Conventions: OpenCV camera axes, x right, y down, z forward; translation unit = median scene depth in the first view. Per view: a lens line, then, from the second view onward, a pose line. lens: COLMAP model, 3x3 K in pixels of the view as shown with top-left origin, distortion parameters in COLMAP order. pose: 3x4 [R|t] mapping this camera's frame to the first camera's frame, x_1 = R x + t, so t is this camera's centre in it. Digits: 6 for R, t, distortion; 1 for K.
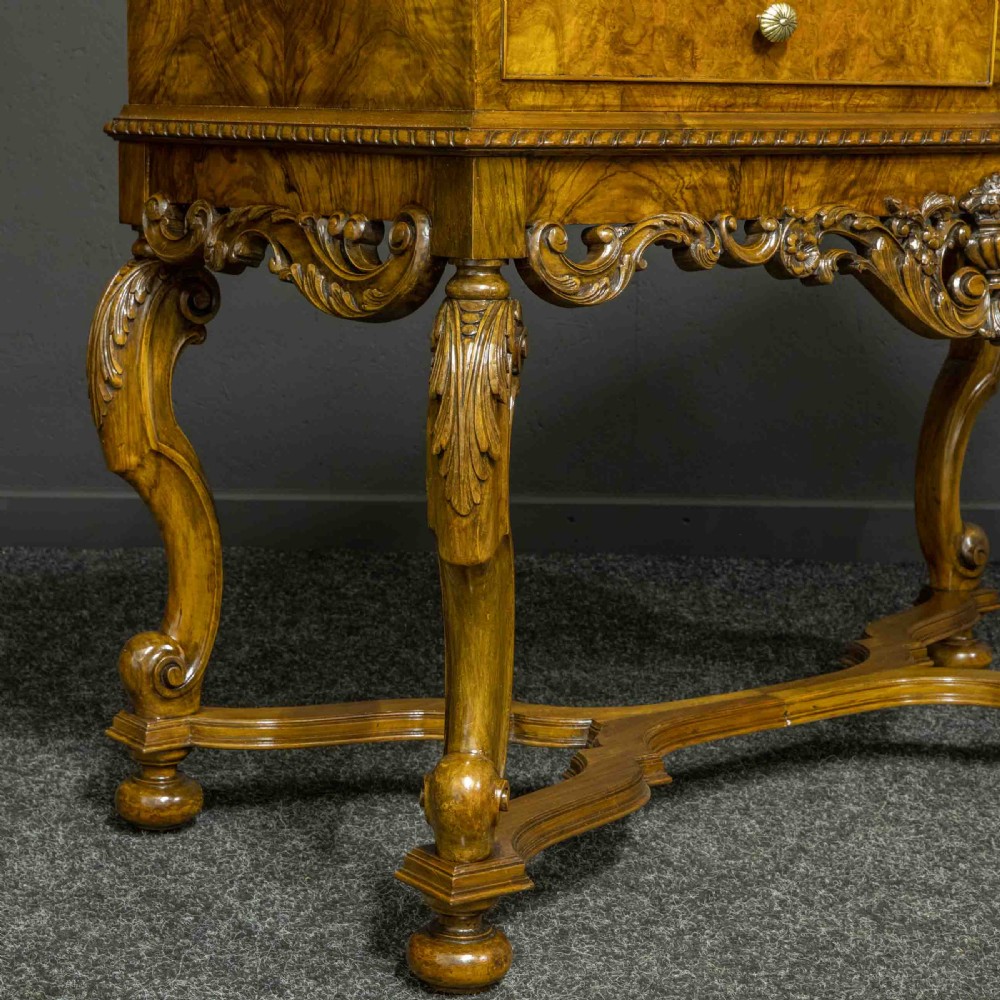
lens RADIAL K [[2359.1, 0, 423.2], [0, 2359.1, 475.2], [0, 0, 1]] dist [0.089793, 0.000000]
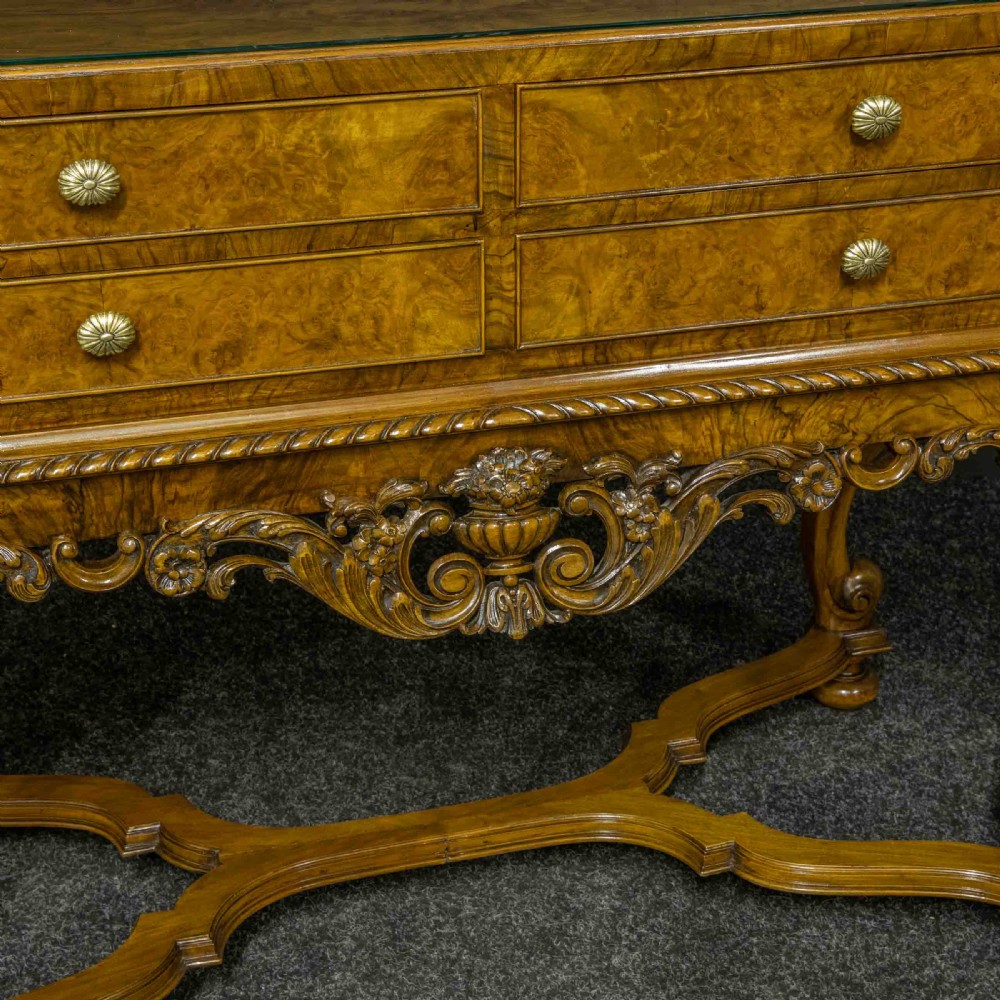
lens RADIAL K [[1841.5, 0, 485.4], [0, 1841.5, 486.3], [0, 0, 1]] dist [0.036486, 0.000000]
pose [[0.937754, 0.133822, -0.320483, 0.474230], [-0.037273, 0.956232, 0.290226, -0.321404], [0.345295, -0.260216, 0.901698, 0.424918]]
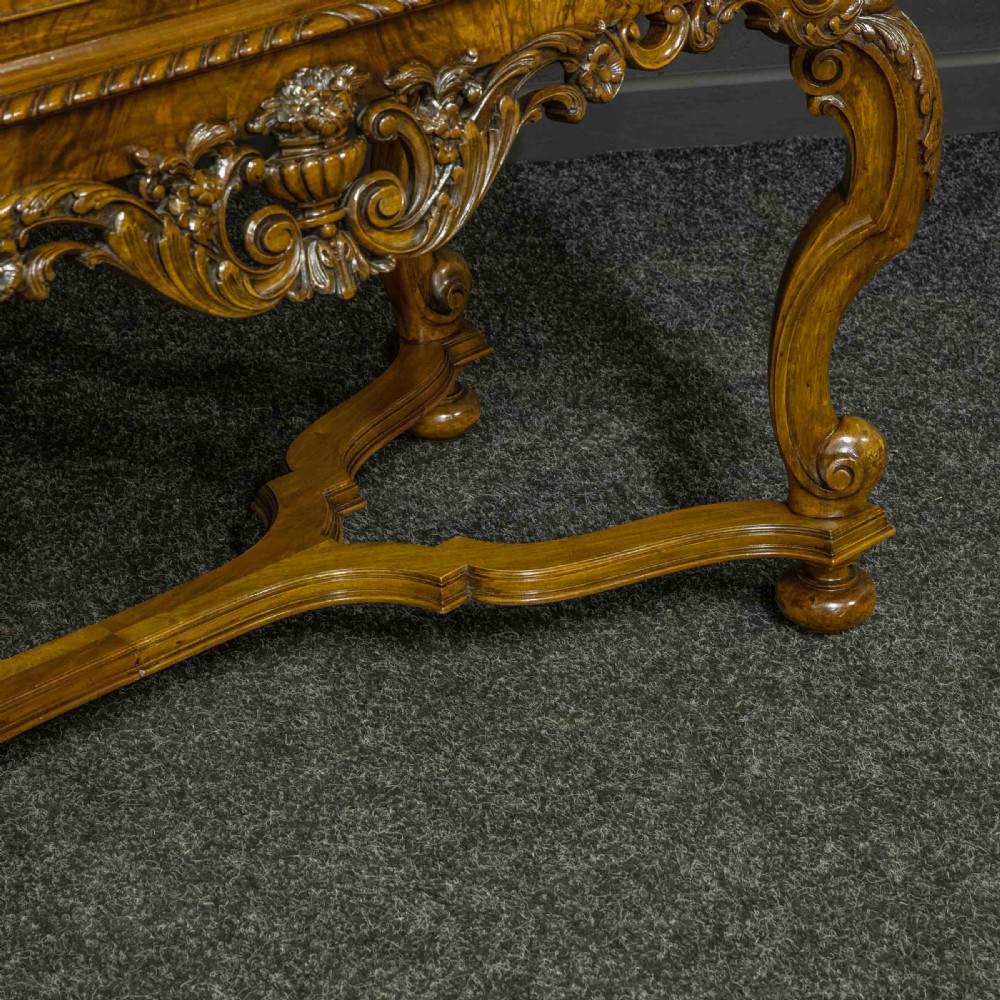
lens RADIAL K [[2734.0, 0, 483.2], [0, 2734.0, 476.1], [0, 0, 1]] dist [0.157822, 0.000000]
pose [[0.991552, -0.074121, 0.106444, 0.209705], [0.037058, 0.948319, 0.315149, -0.283210], [-0.124302, -0.308542, 0.943054, 0.191149]]
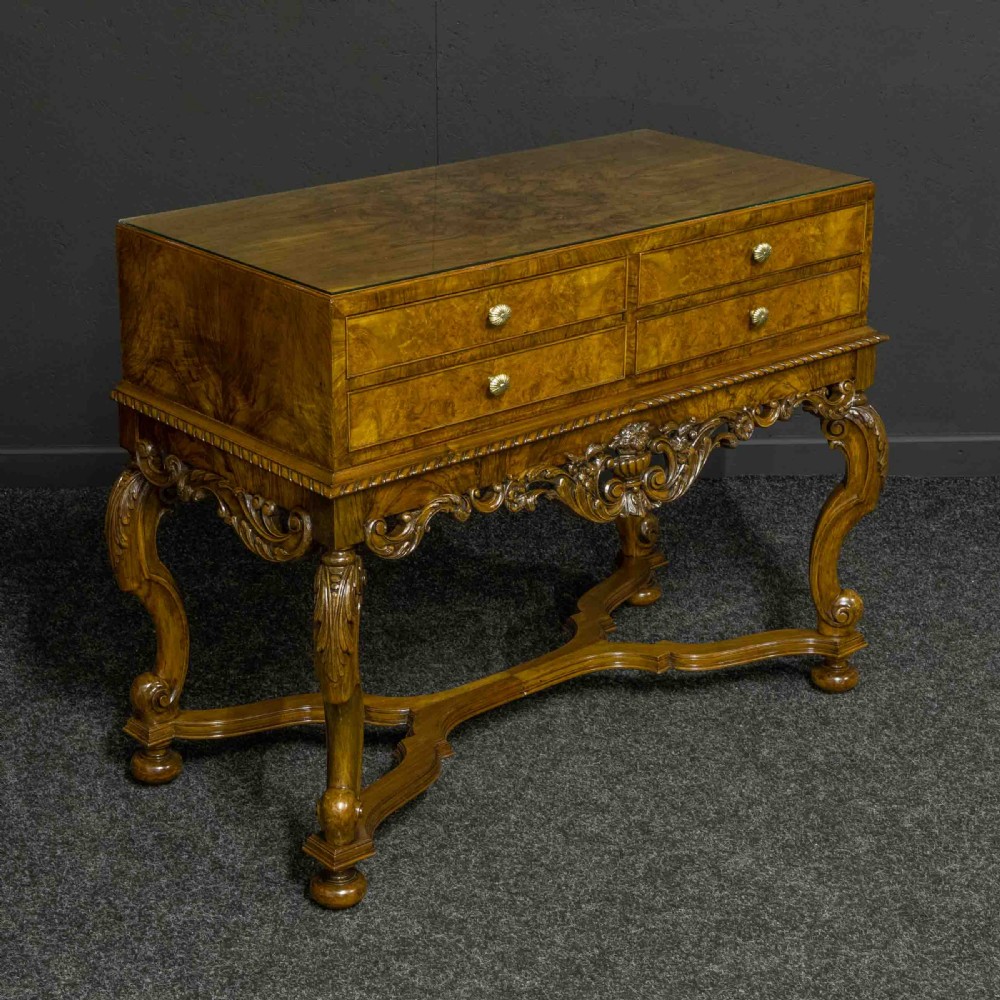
lens RADIAL K [[2177.3, 0, 510.5], [0, 2177.3, 423.6], [0, 0, 1]] dist [0.012101, 0.000000]
pose [[0.993918, -0.035411, 0.104276, -0.015438], [0.017091, 0.985019, 0.171596, -0.428501], [-0.108790, -0.168770, 0.979633, -0.605194]]
